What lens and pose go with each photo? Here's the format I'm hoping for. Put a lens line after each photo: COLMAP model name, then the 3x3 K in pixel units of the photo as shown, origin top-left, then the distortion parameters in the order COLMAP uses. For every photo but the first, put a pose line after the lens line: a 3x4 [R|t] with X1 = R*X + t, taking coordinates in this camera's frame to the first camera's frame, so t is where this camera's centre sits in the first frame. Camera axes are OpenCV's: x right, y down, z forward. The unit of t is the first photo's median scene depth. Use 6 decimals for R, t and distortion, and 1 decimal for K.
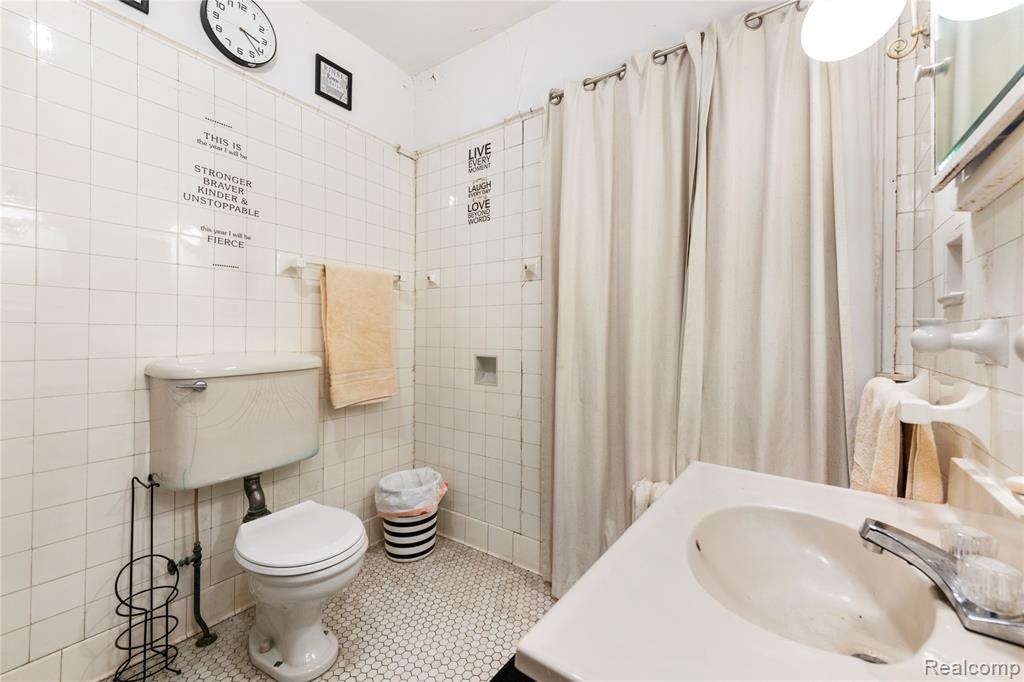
lens RADIAL K [[403.0, 0, 510.7], [0, 403.0, 335.3], [0, 0, 1]] dist [0.001505, -0.000018]
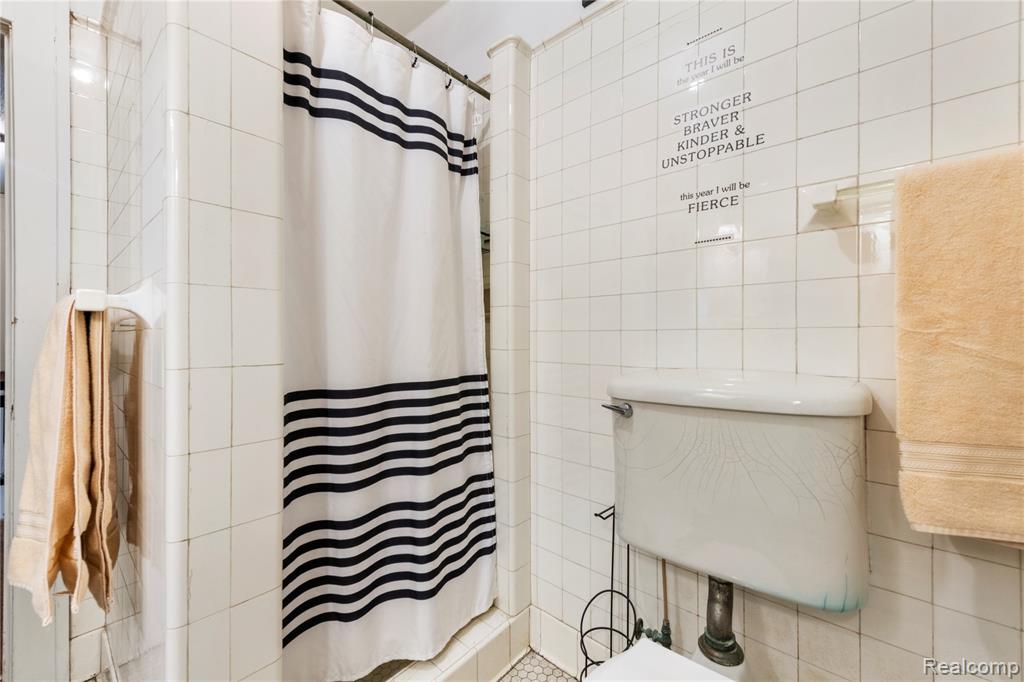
lens RADIAL K [[403.0, 0, 509.8], [0, 403.0, 338.7], [0, 0, 1]] dist [0.001505, -0.000018]
pose [[-0.089840, -0.005721, -0.995940, -0.004652], [-0.003850, 0.999978, -0.005397, -0.001852], [0.995949, 0.003349, -0.089860, 0.725815]]
